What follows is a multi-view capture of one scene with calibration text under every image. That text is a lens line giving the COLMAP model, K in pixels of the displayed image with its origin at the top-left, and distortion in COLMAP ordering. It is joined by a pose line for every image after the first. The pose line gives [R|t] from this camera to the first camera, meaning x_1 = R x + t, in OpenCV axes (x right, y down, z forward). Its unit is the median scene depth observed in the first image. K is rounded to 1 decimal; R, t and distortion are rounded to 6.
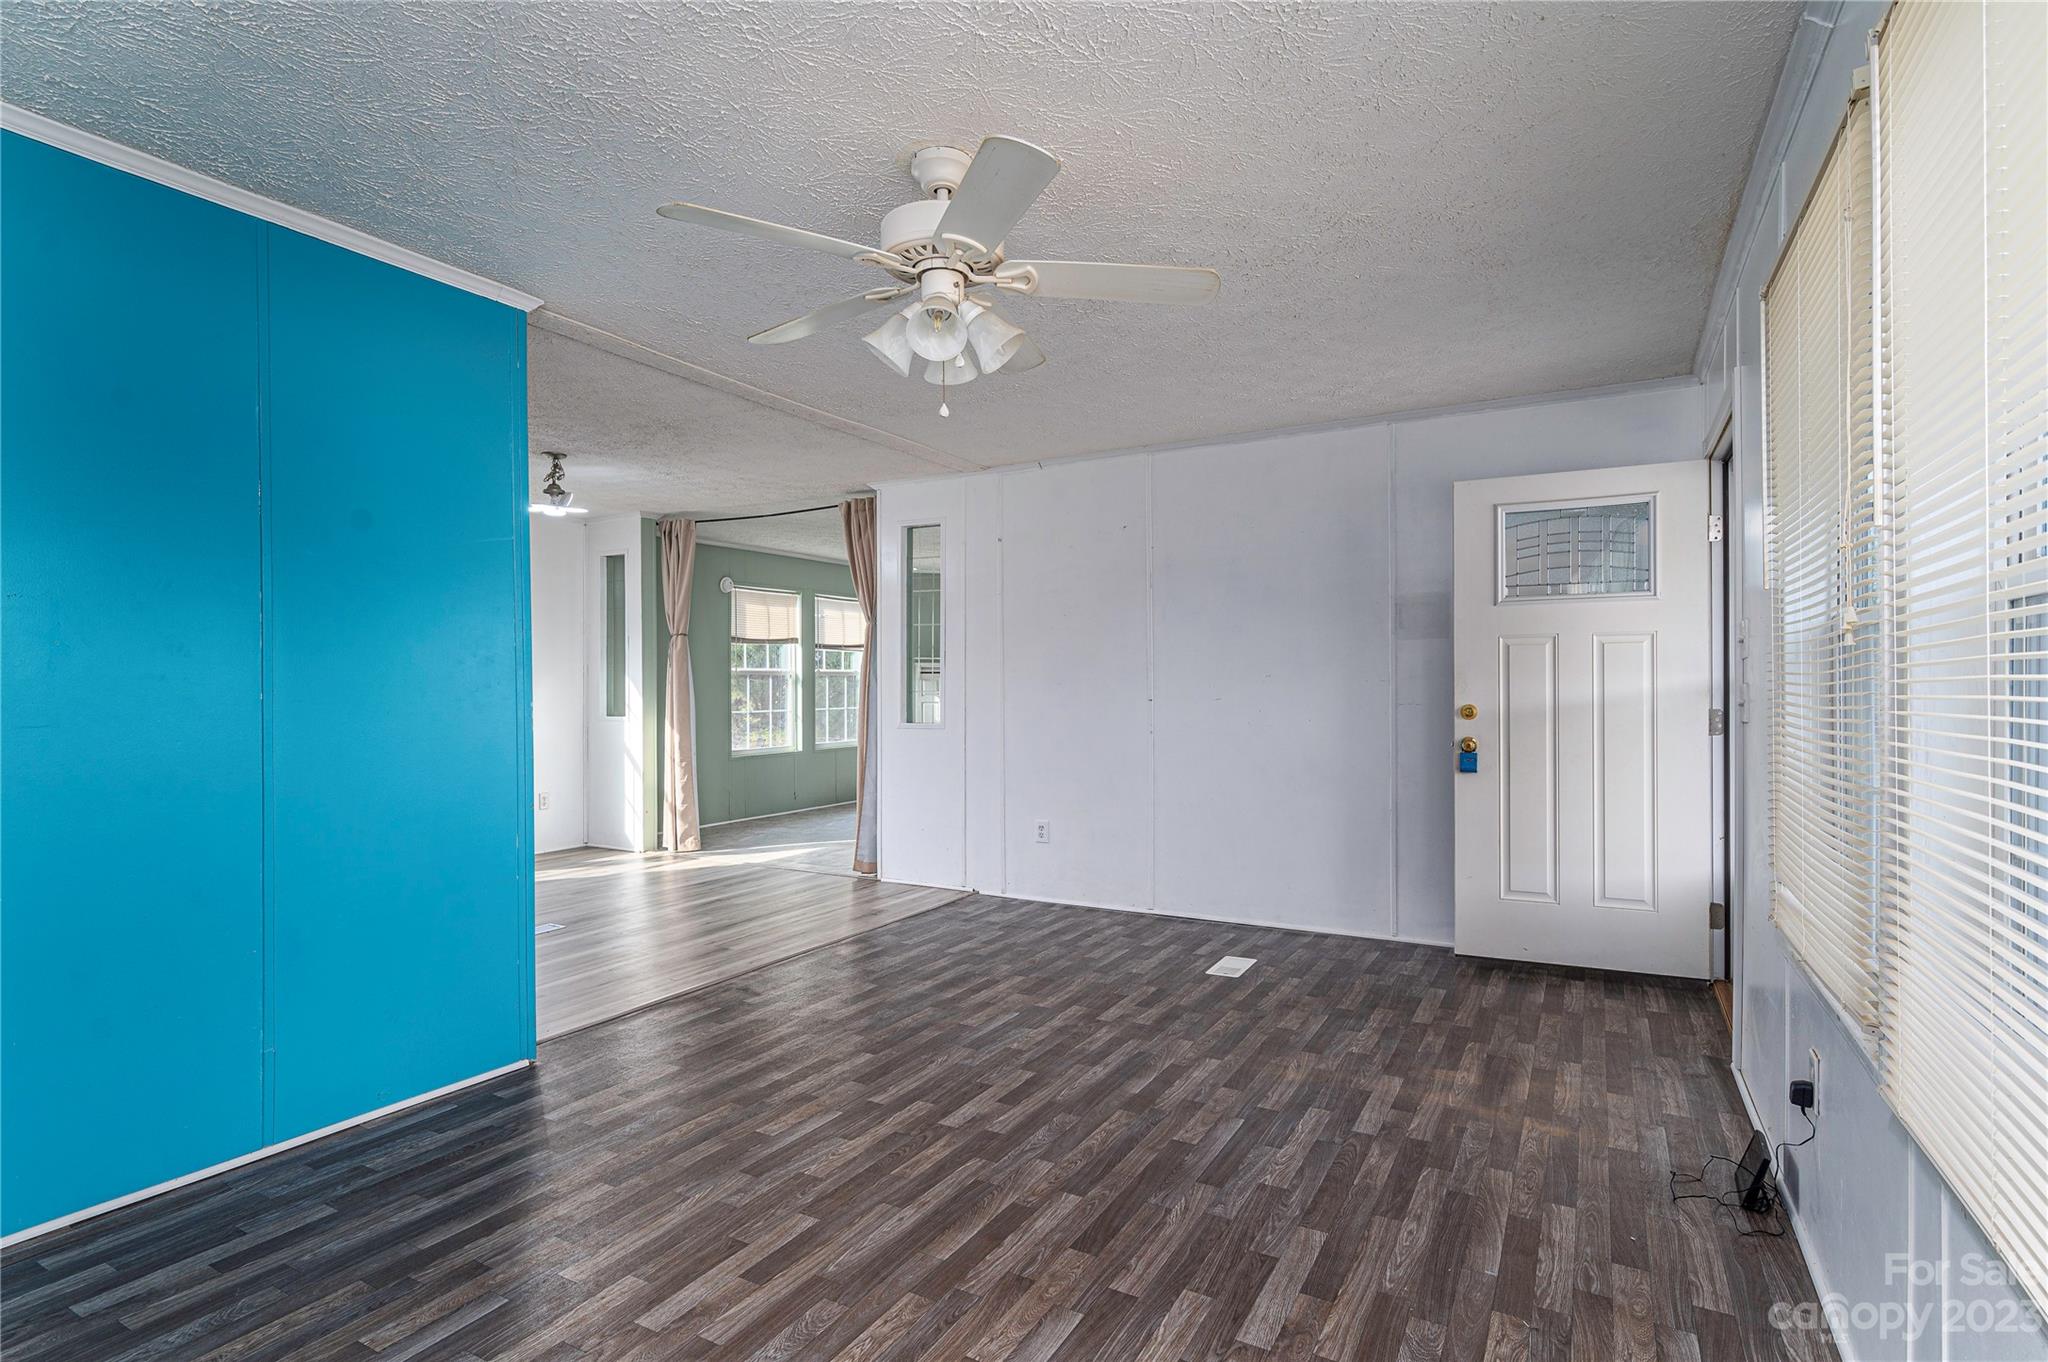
lens RADIAL K [[1020.9, 0, 1026.8], [0, 1020.9, 688.9], [0, 0, 1]] dist [-0.003052, -0.000205]
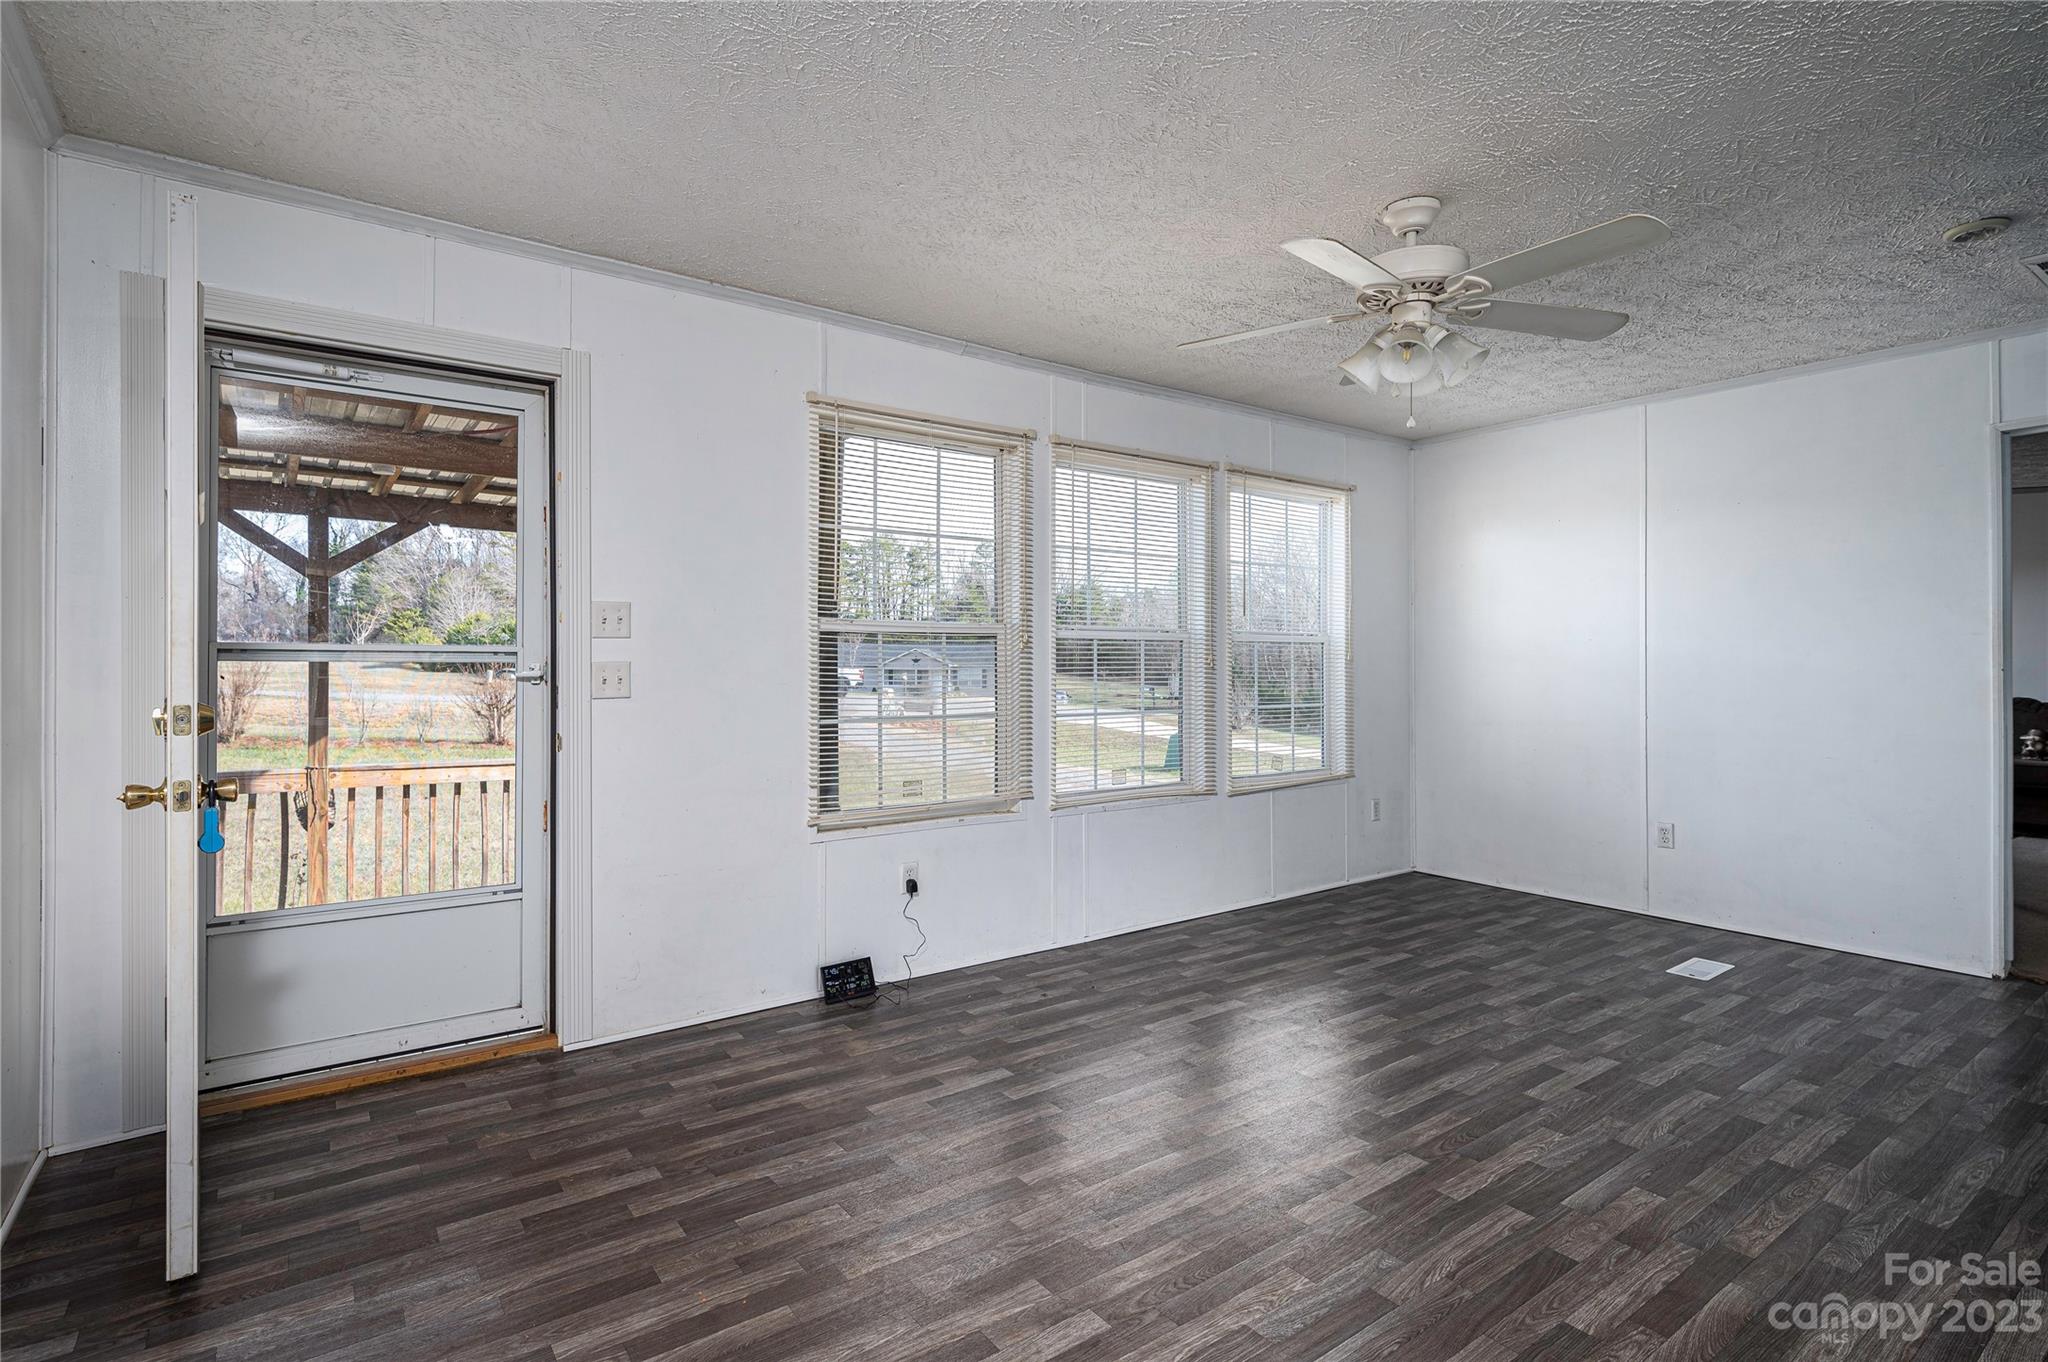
lens RADIAL K [[1020.9, 0, 1031.3], [0, 1020.9, 662.6], [0, 0, 1]] dist [-0.003052, -0.000205]
pose [[-0.916222, 0.008369, 0.400584, -0.126029], [0.006388, 0.999960, -0.006281, 0.005779], [-0.400620, -0.003196, -0.916239, 1.887827]]
